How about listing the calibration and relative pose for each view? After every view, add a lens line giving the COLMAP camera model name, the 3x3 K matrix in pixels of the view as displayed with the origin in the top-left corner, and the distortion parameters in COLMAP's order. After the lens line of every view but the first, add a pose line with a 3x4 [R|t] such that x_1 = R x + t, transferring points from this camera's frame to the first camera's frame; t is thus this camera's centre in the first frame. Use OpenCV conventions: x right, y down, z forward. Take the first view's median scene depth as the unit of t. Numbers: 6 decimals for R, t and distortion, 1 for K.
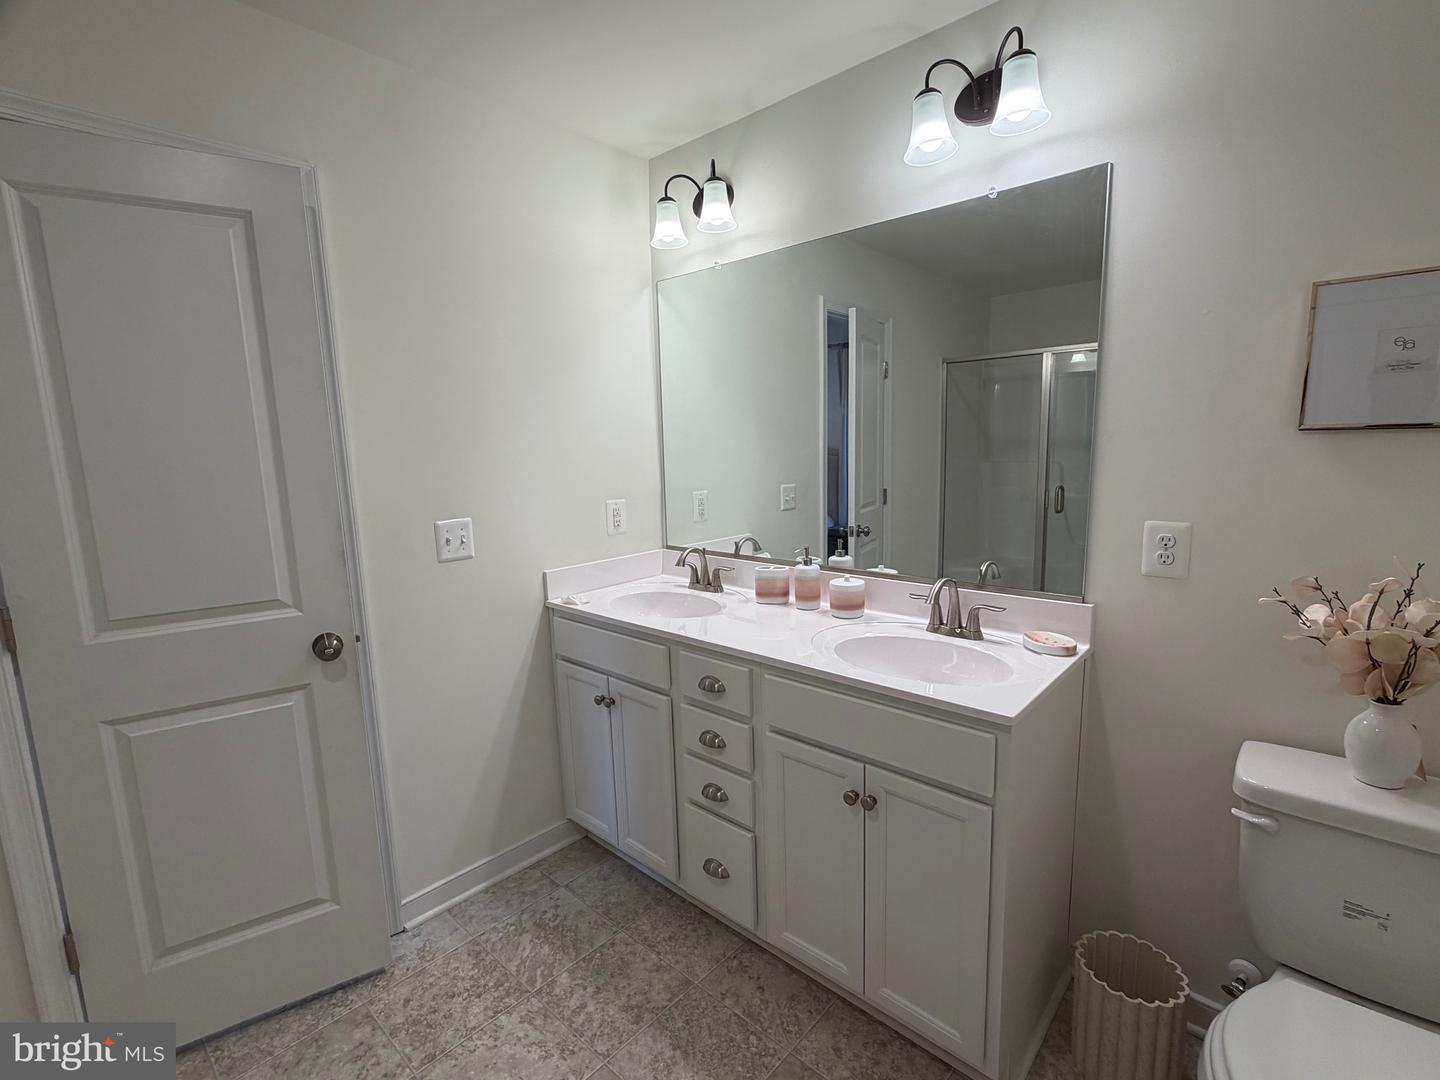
lens RADIAL K [[656.3, 0, 717.6], [0, 656.3, 543.5], [0, 0, 1]] dist [0.000652, 0.000314]
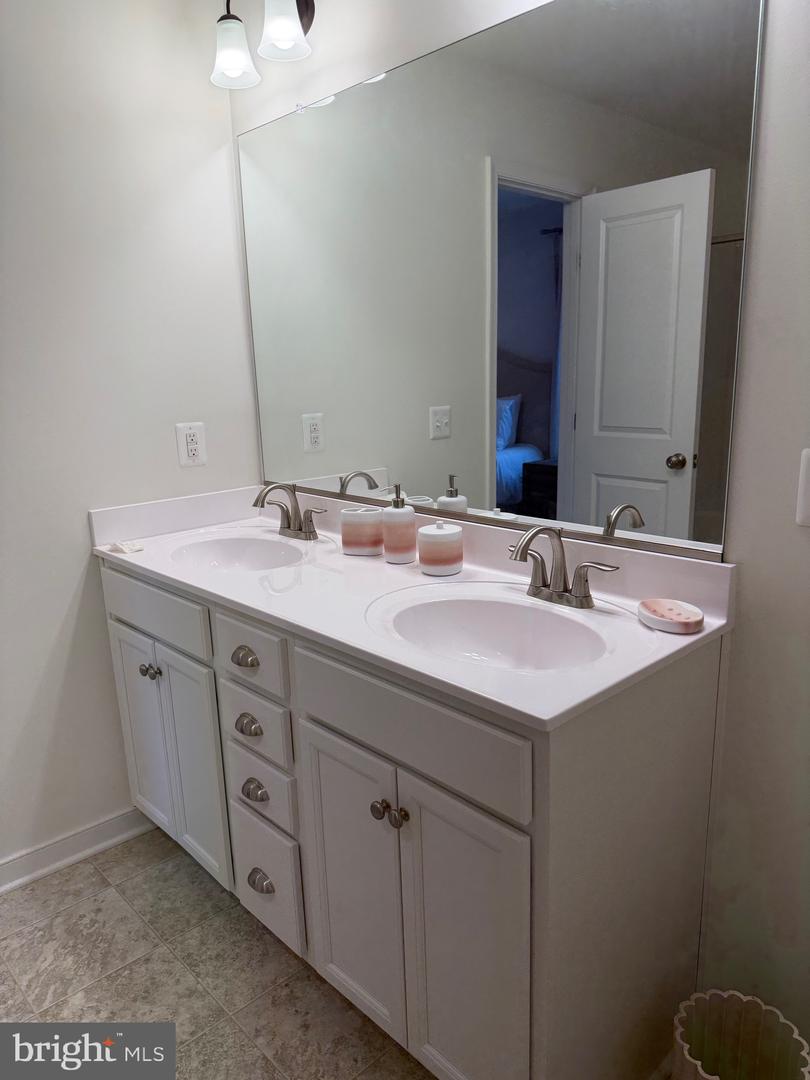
lens RADIAL K [[750.8, 0, 403.1], [0, 750.8, 547.8], [0, 0, 1]] dist [0.036432, -0.041109]
pose [[0.997089, 0.014517, -0.074848, 0.222454], [-0.007924, 0.996121, 0.087639, 0.003352], [0.075830, -0.086791, 0.993336, 0.115554]]
